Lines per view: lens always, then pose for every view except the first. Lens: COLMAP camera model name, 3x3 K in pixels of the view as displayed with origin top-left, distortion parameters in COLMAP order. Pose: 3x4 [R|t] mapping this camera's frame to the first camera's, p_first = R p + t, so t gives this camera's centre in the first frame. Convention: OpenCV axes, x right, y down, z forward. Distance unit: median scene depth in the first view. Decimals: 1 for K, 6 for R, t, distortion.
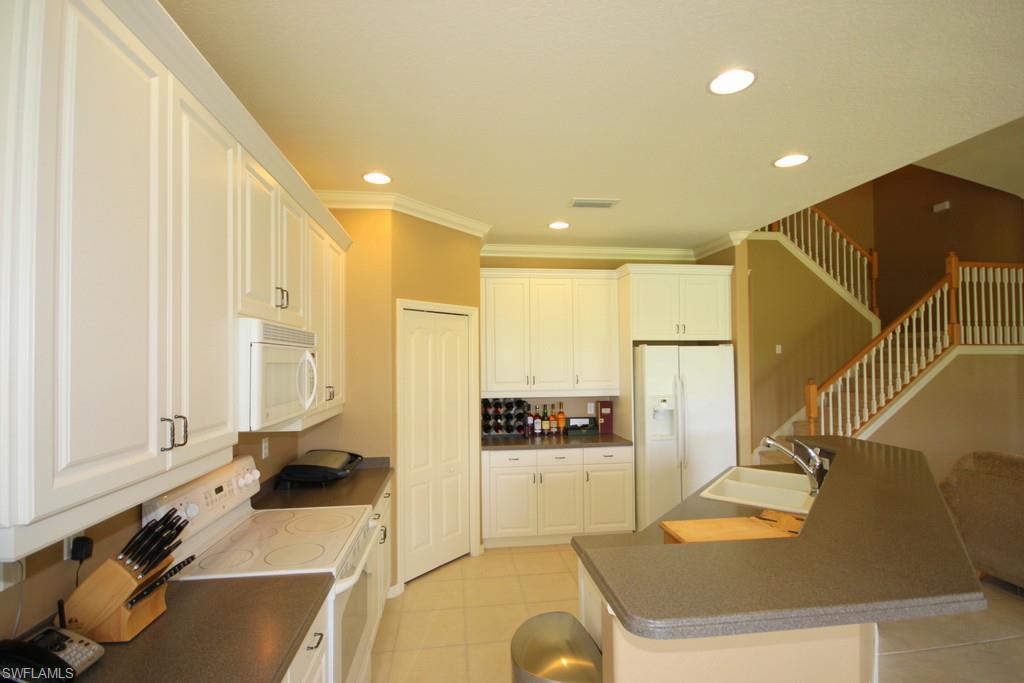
lens RADIAL K [[479.0, 0, 515.9], [0, 479.0, 346.4], [0, 0, 1]] dist [-0.003852, 0.000084]
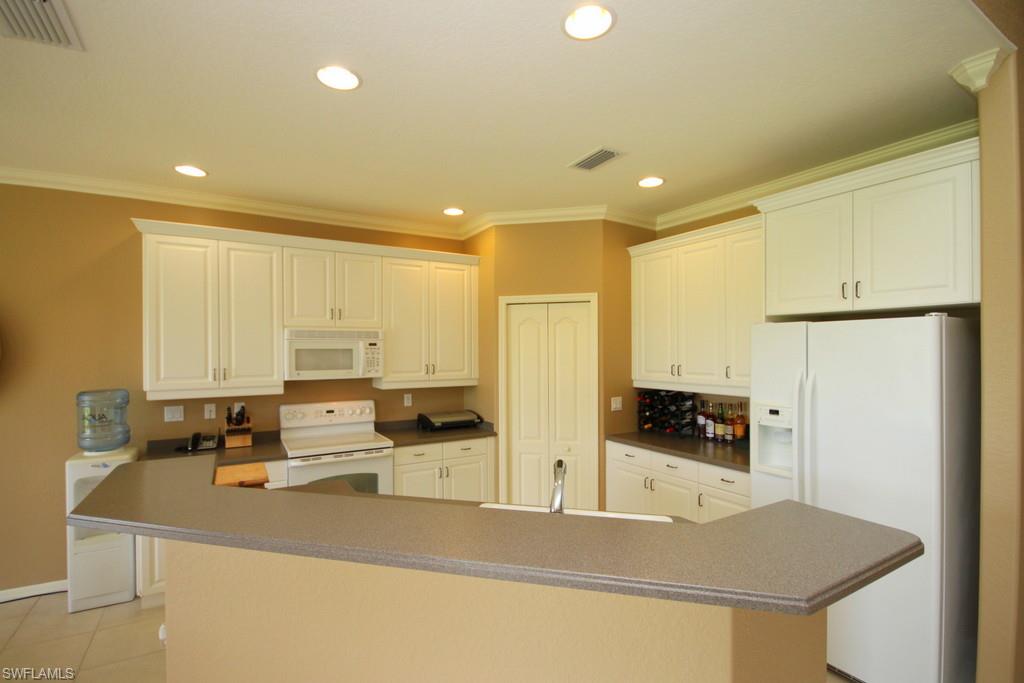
lens RADIAL K [[479.0, 0, 512.3], [0, 479.0, 348.1], [0, 0, 1]] dist [-0.003852, 0.000084]
pose [[0.398862, 0.003395, -0.917005, 0.652065], [0.029025, 0.999445, 0.016325, 0.009661], [0.916552, -0.033128, 0.398542, 0.391227]]
